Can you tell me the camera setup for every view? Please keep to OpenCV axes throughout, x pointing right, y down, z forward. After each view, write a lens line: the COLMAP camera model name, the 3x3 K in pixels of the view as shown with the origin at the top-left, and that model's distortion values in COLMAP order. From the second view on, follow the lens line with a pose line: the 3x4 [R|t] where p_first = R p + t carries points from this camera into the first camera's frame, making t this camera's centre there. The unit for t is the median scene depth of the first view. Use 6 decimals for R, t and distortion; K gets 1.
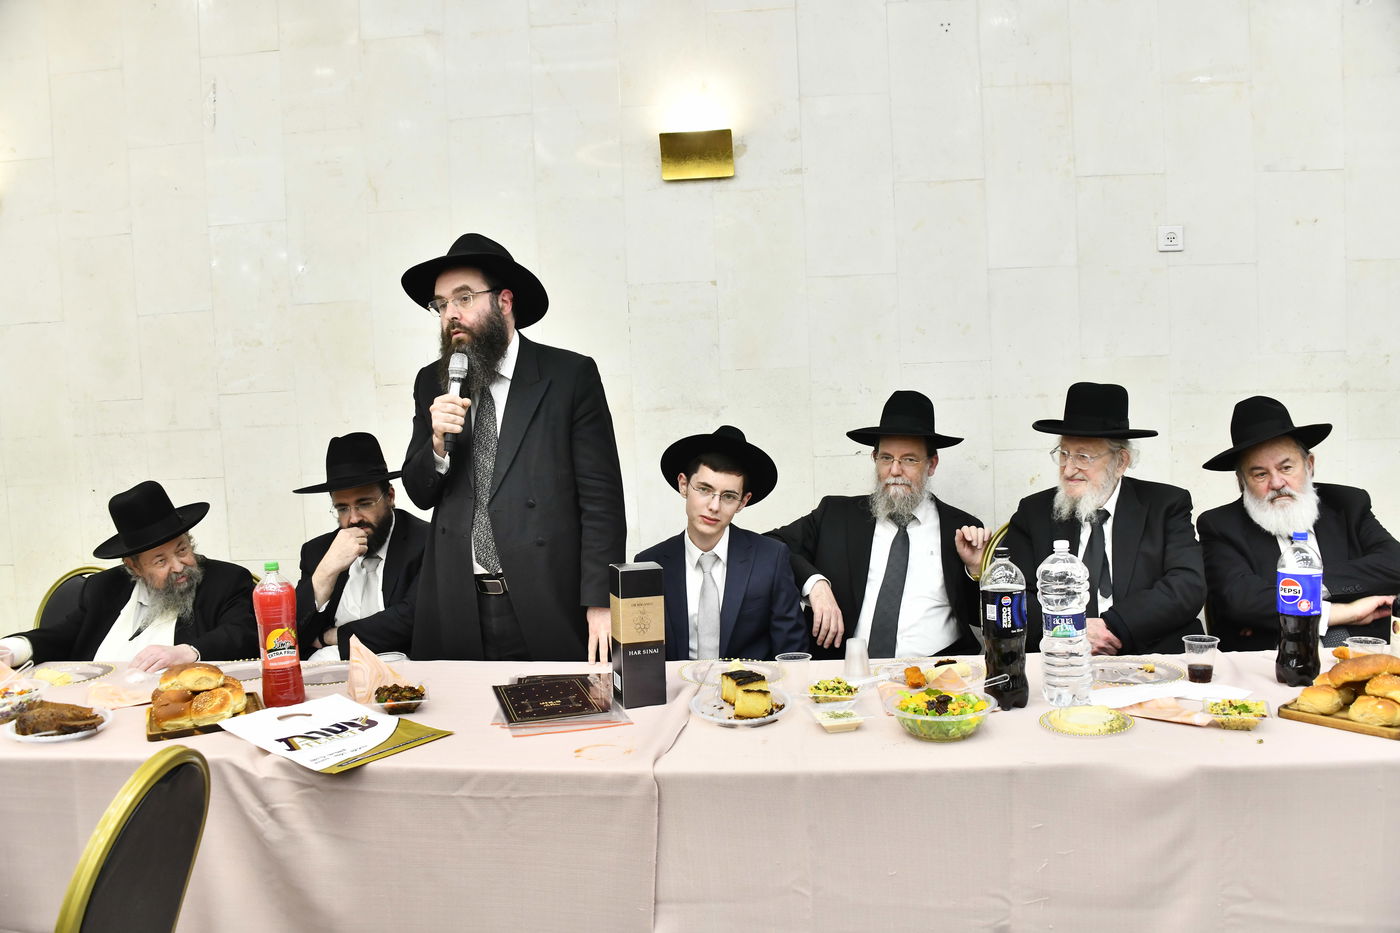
lens RADIAL K [[1117.8, 0, 700.0], [0, 1117.8, 466.5], [0, 0, 1]] dist [-0.133285, 0.068140]
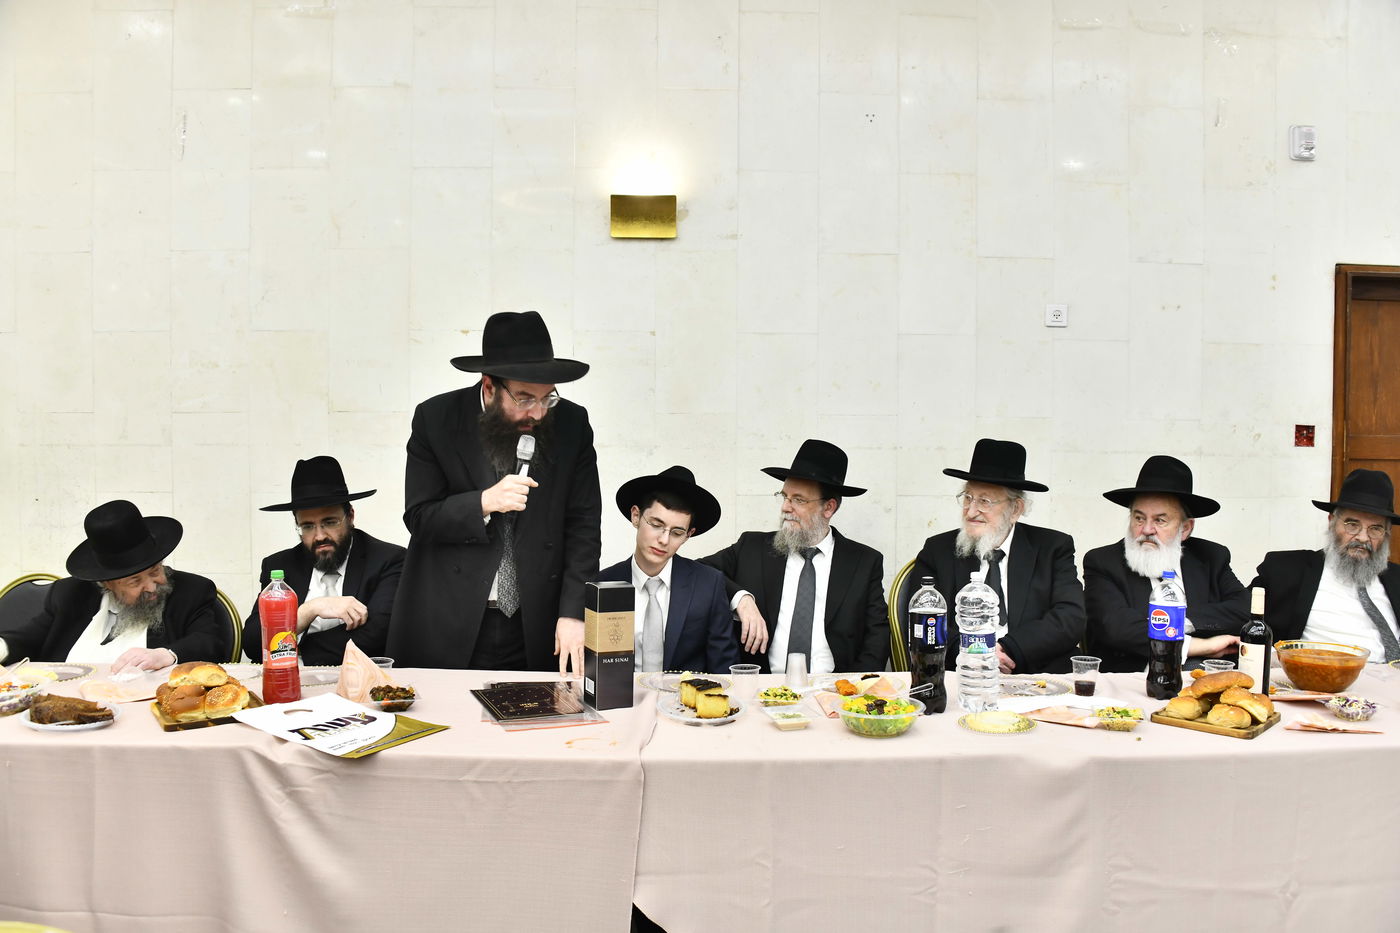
lens RADIAL K [[1117.8, 0, 700.0], [0, 1117.8, 466.5], [0, 0, 1]] dist [-0.133285, 0.068140]
pose [[0.991300, 0.041521, 0.124905, -0.116032], [-0.037044, 0.998593, -0.037950, 0.009492], [-0.126305, 0.032993, 0.991443, -0.142207]]
